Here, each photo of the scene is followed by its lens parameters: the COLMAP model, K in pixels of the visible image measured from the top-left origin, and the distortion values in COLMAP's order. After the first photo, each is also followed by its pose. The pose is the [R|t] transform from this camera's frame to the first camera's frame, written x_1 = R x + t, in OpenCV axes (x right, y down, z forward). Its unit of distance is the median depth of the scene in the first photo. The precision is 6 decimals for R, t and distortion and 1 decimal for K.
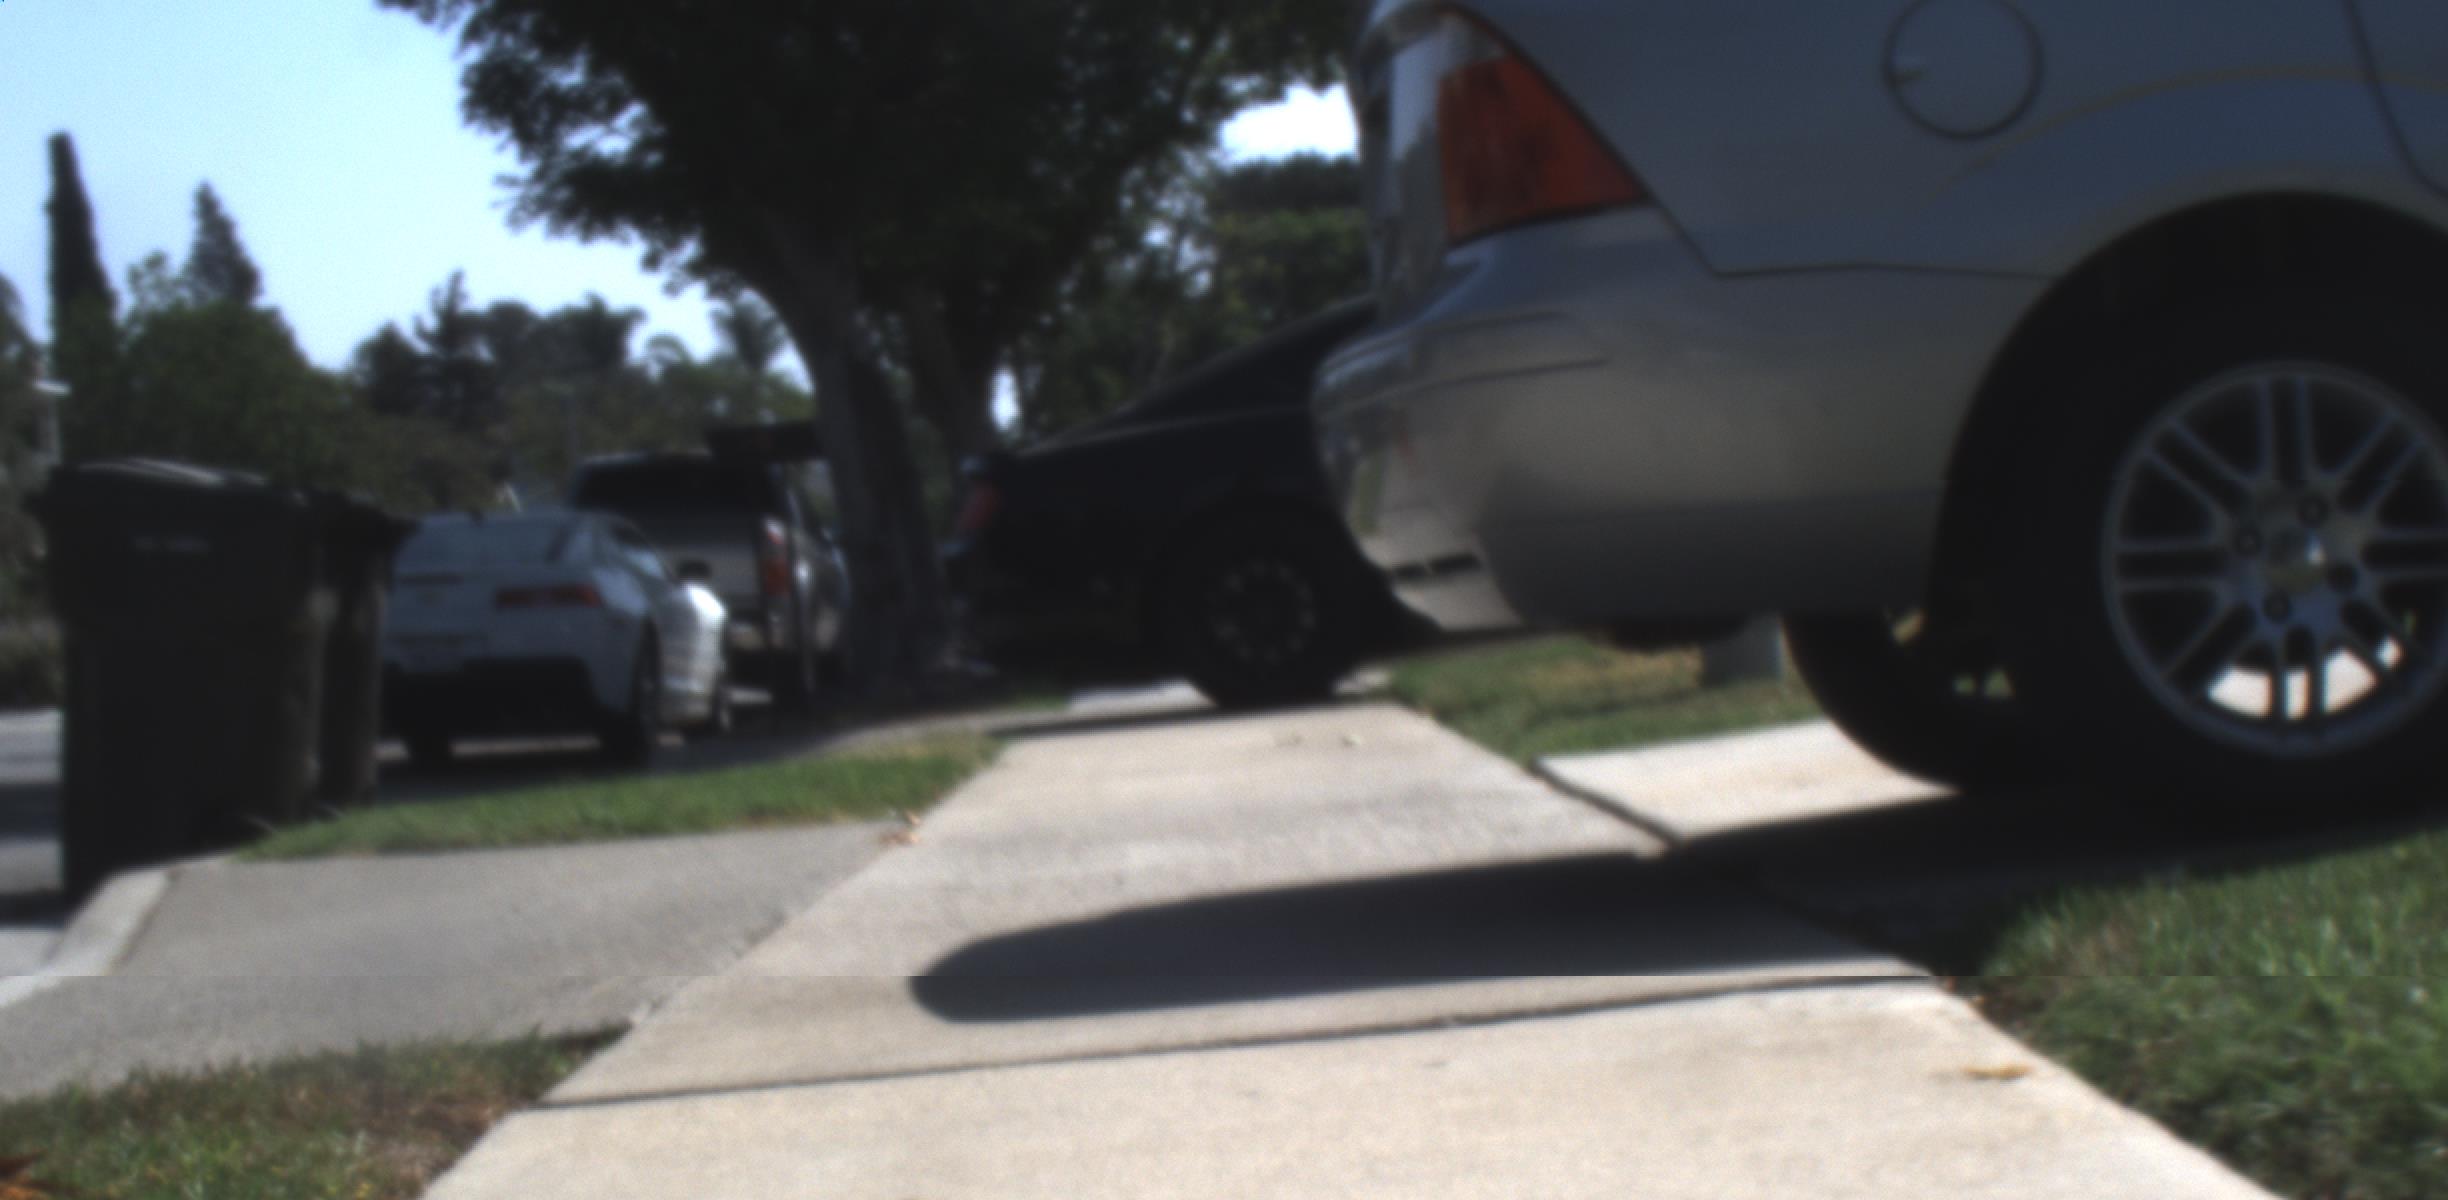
lens RADIAL K [[7078.3, 0, 1225.0], [0, 7078.3, 600.0], [0, 0, 1]] dist [-0.091374, -0.211161]
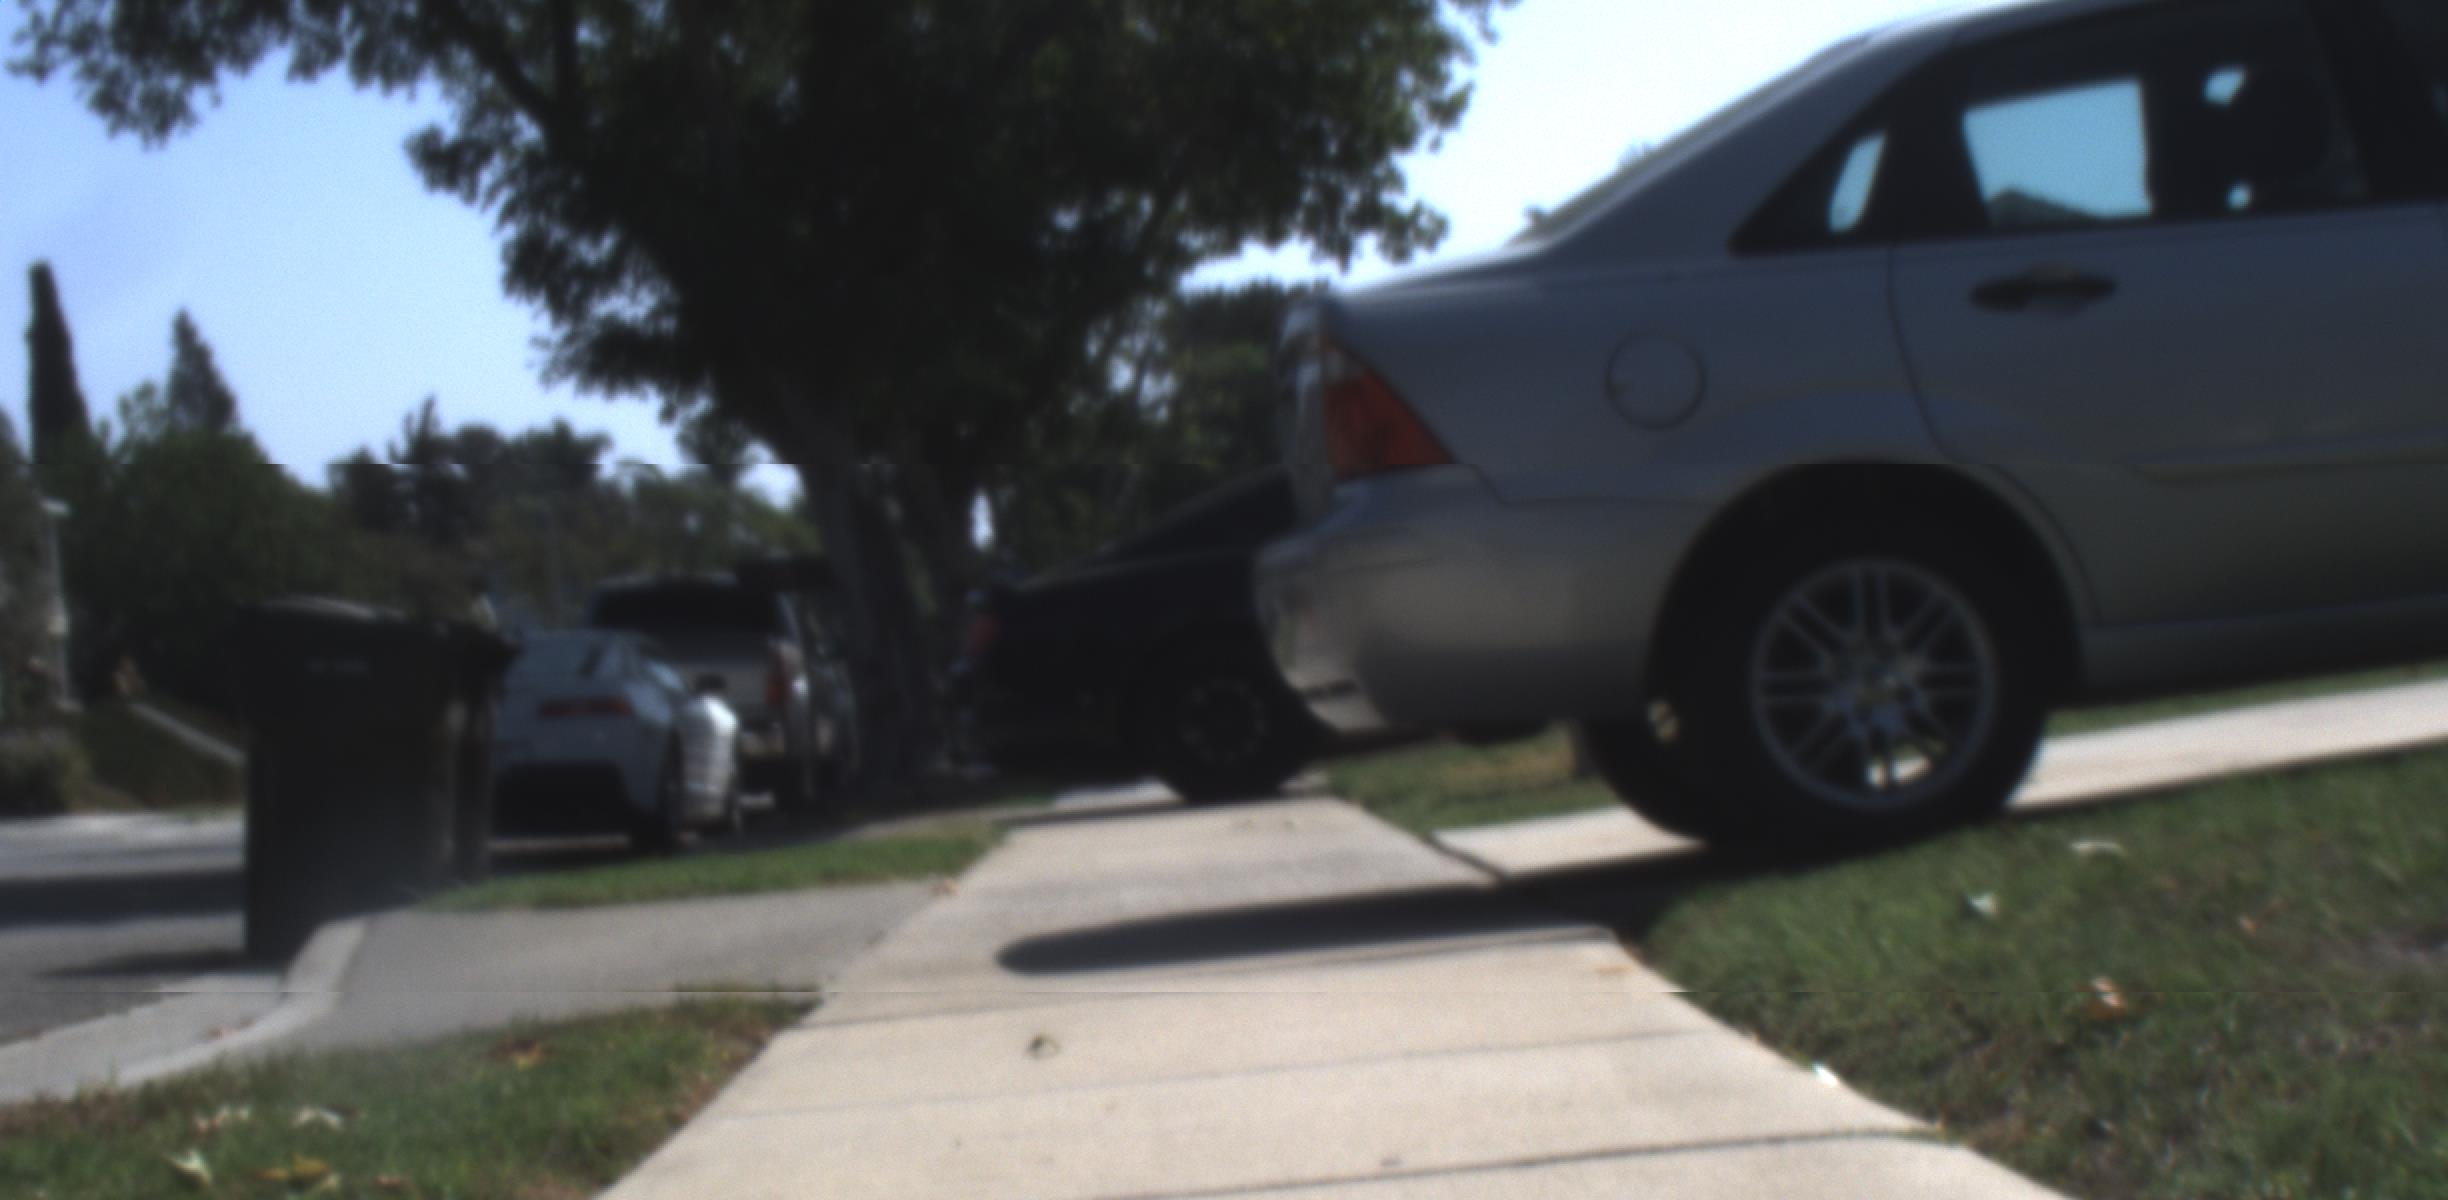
lens RADIAL K [[7078.3, 0, 1225.0], [0, 7078.3, 600.0], [0, 0, 1]] dist [-0.091374, -0.211161]
pose [[0.999978, -0.002765, 0.006039, -0.000574], [0.002857, 0.999878, -0.015335, -0.000163], [-0.005996, 0.015352, 0.999864, -0.118682]]
